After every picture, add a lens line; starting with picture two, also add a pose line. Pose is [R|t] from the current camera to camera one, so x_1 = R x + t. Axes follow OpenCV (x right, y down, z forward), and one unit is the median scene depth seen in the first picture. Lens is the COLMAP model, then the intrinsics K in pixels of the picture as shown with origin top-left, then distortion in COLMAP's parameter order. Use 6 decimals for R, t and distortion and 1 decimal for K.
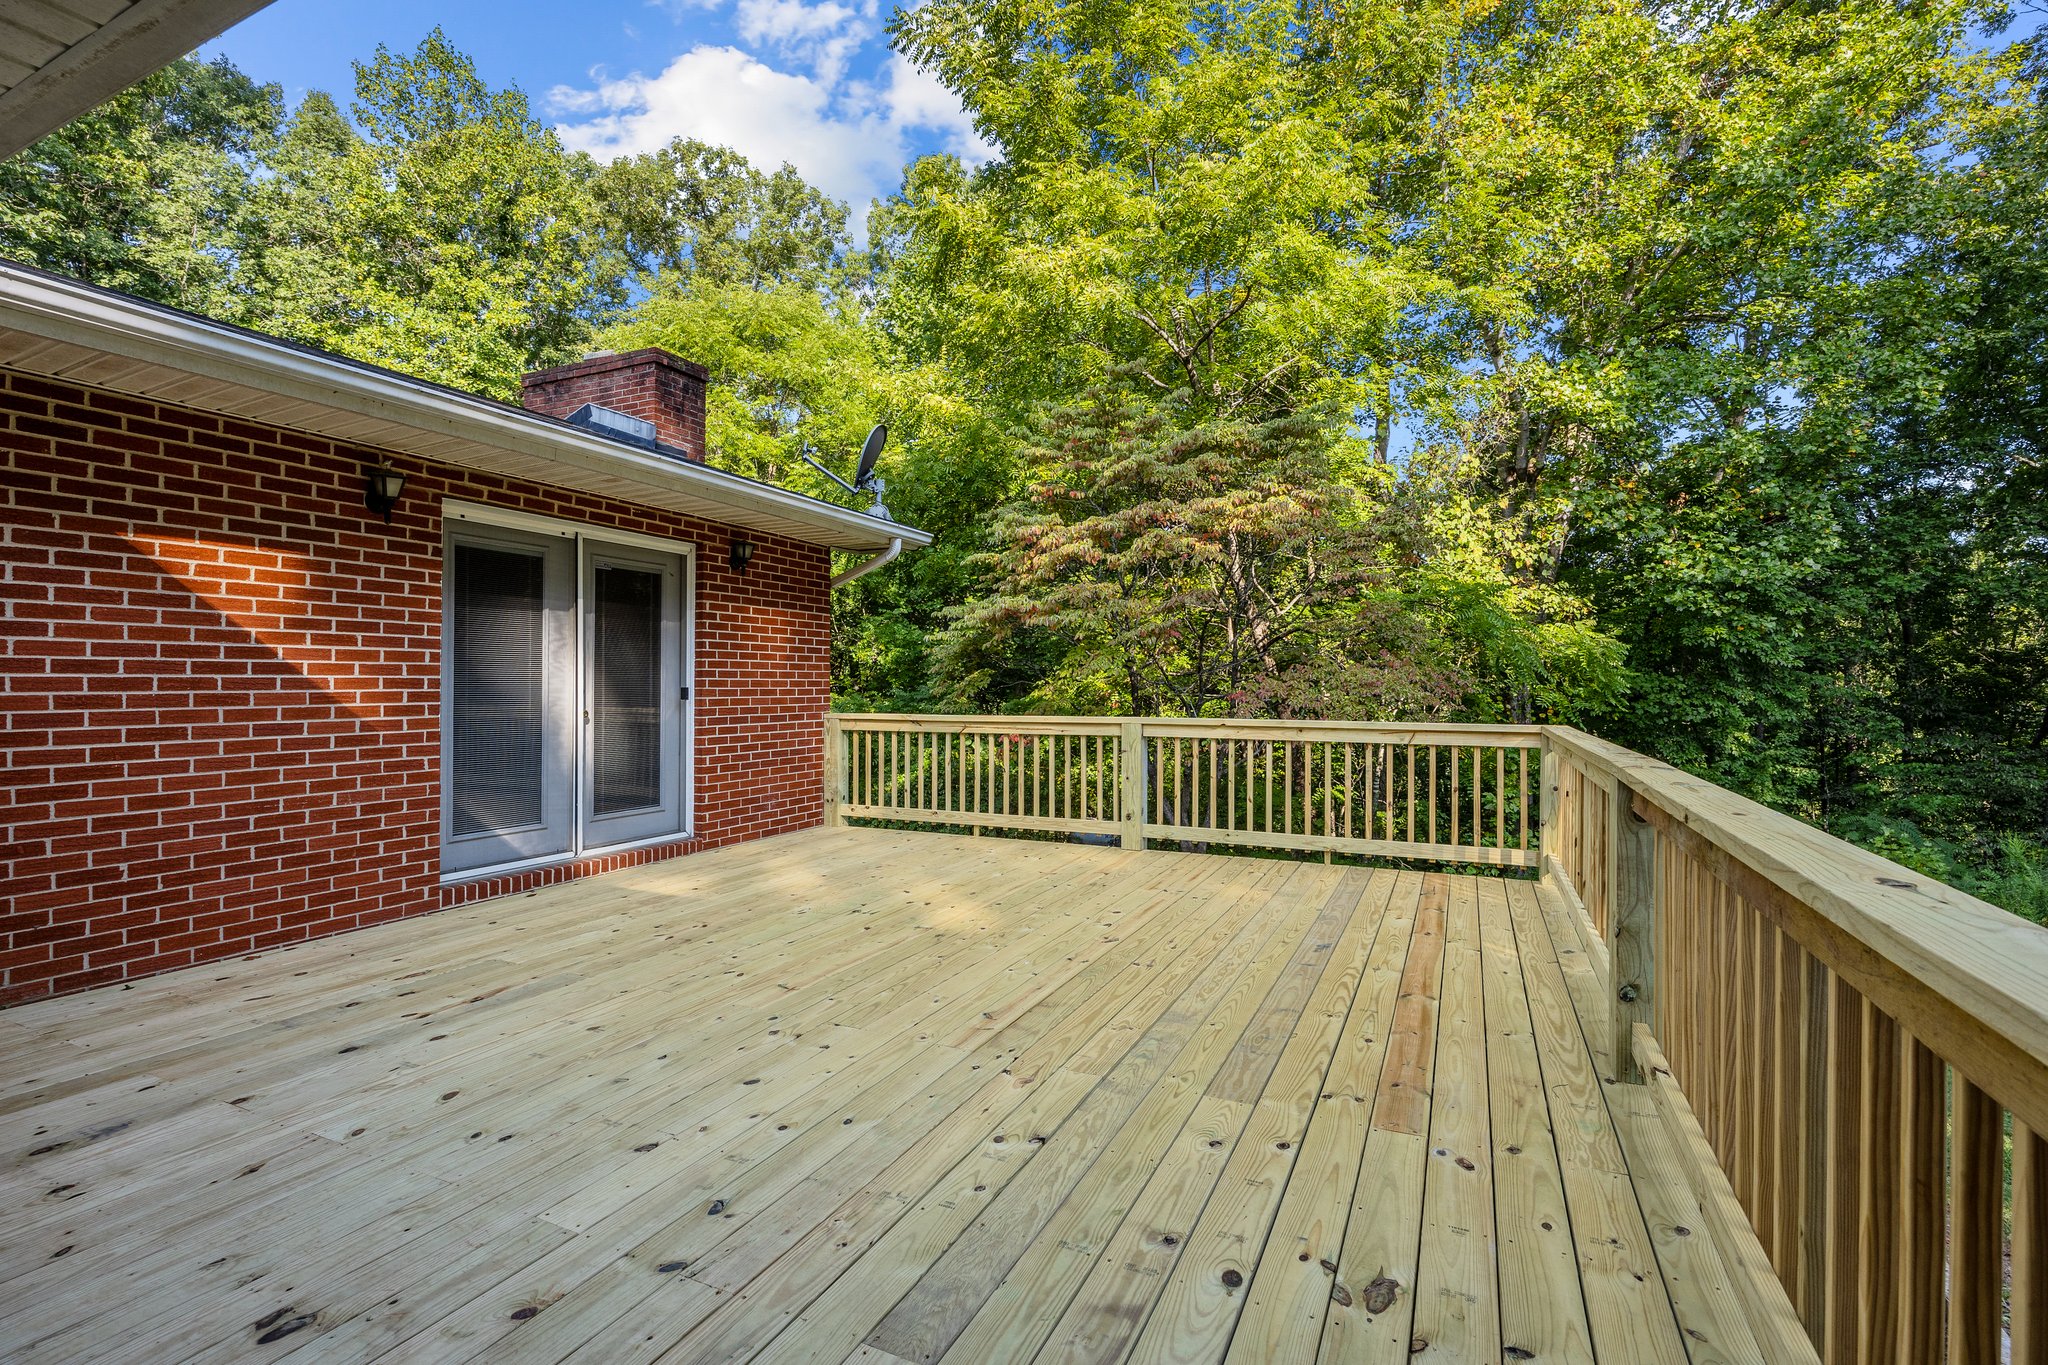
lens RADIAL K [[928.7, 0, 1019.9], [0, 928.7, 681.7], [0, 0, 1]] dist [-0.007784, -0.000670]
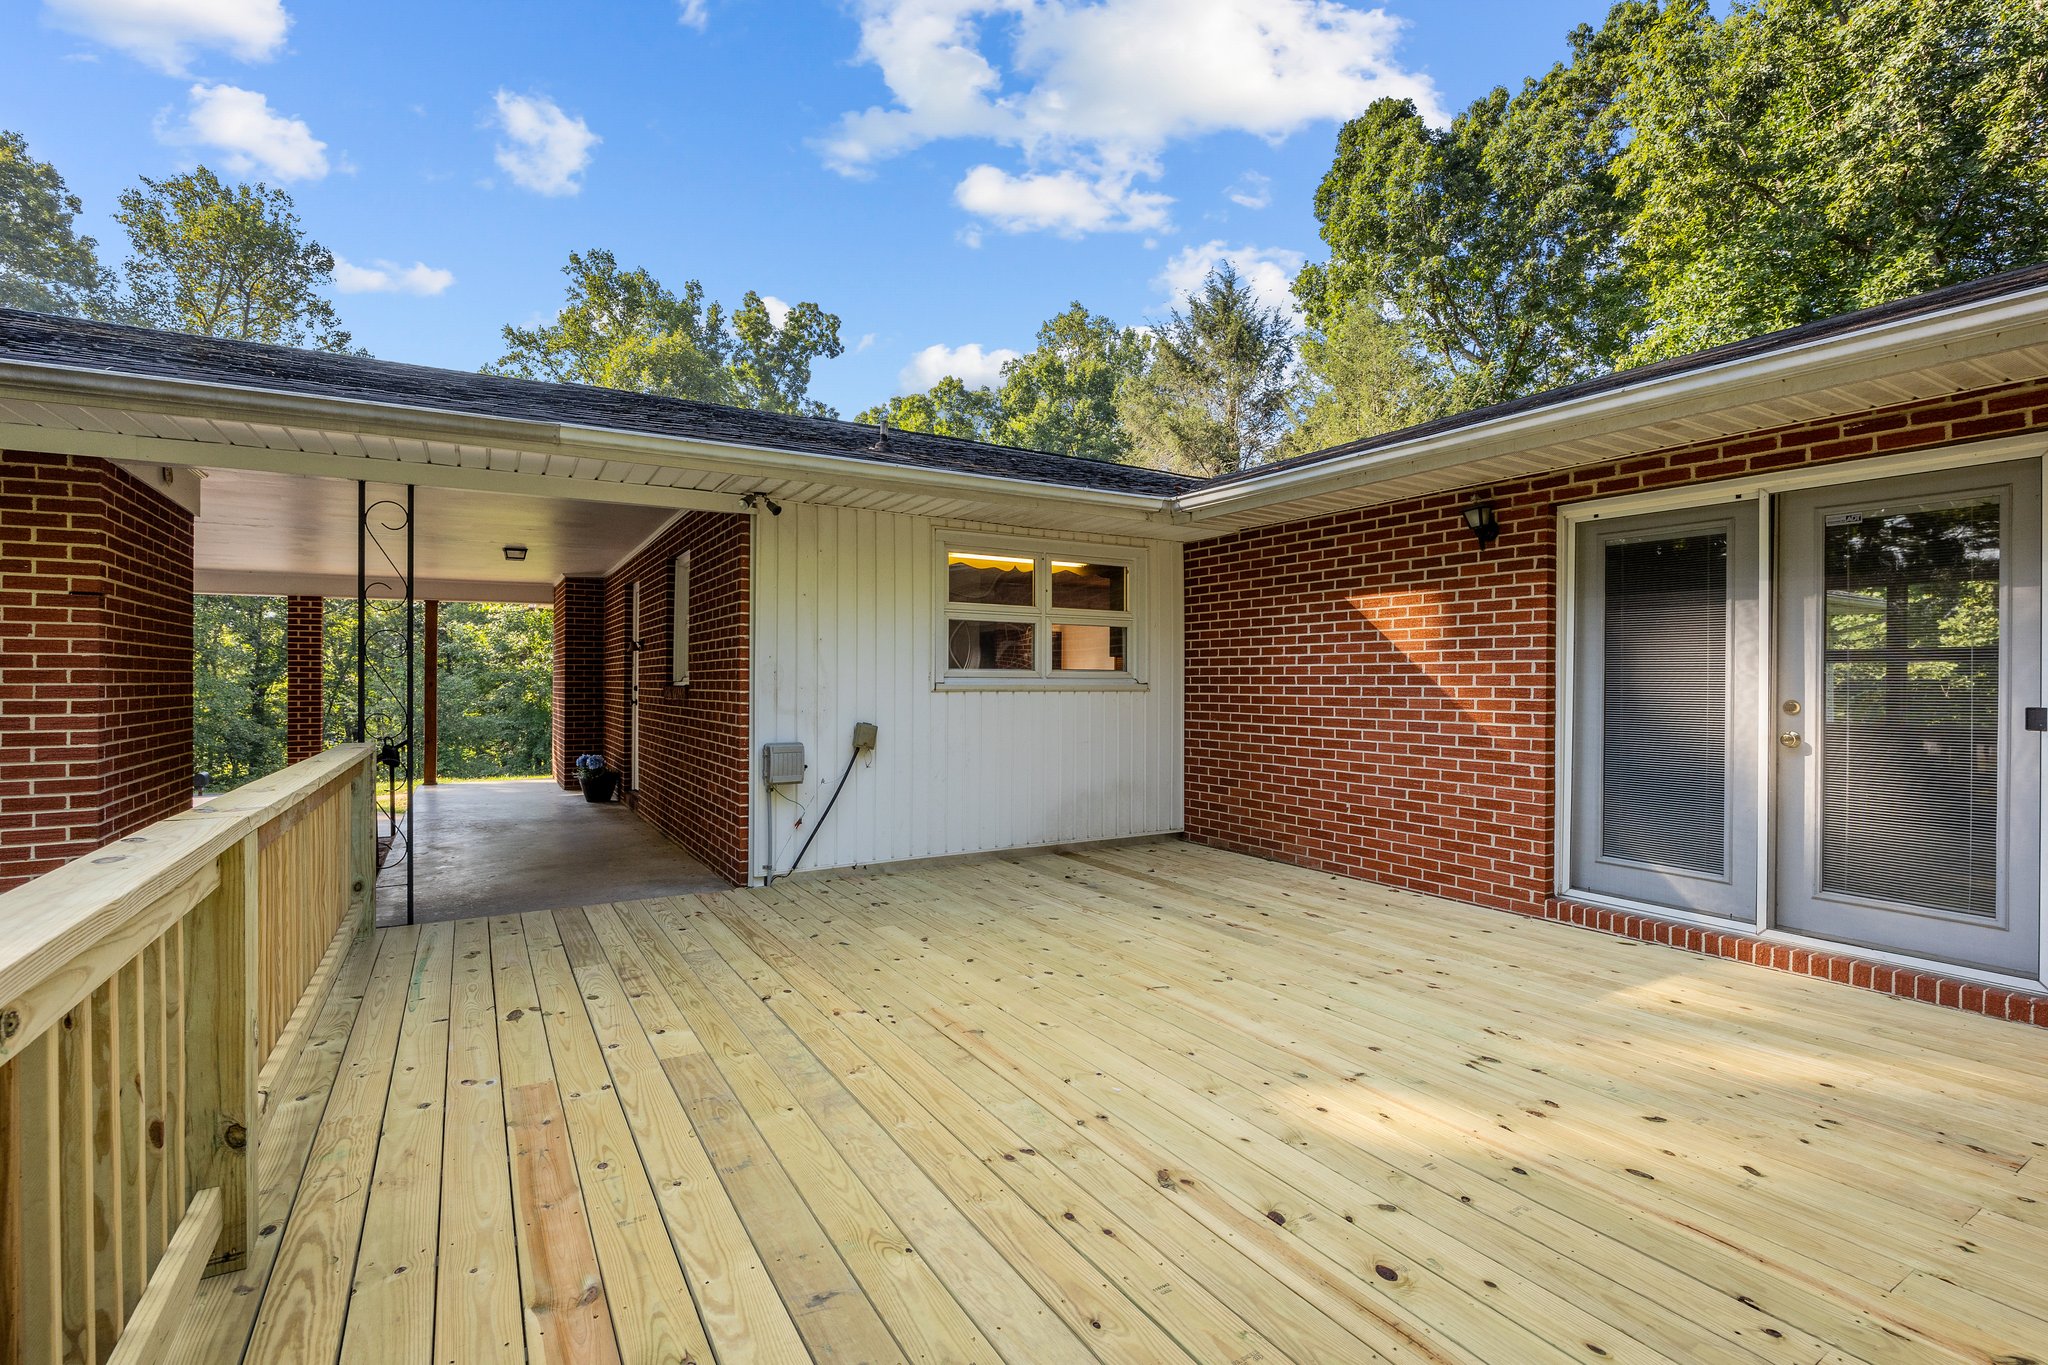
lens RADIAL K [[928.7, 0, 1023.2], [0, 928.7, 688.4], [0, 0, 1]] dist [-0.007784, -0.000670]
pose [[-0.547522, 0.006670, -0.836765, 0.460160], [-0.000448, 0.999966, 0.008264, -0.011932], [0.836791, 0.004900, -0.547500, 0.952071]]
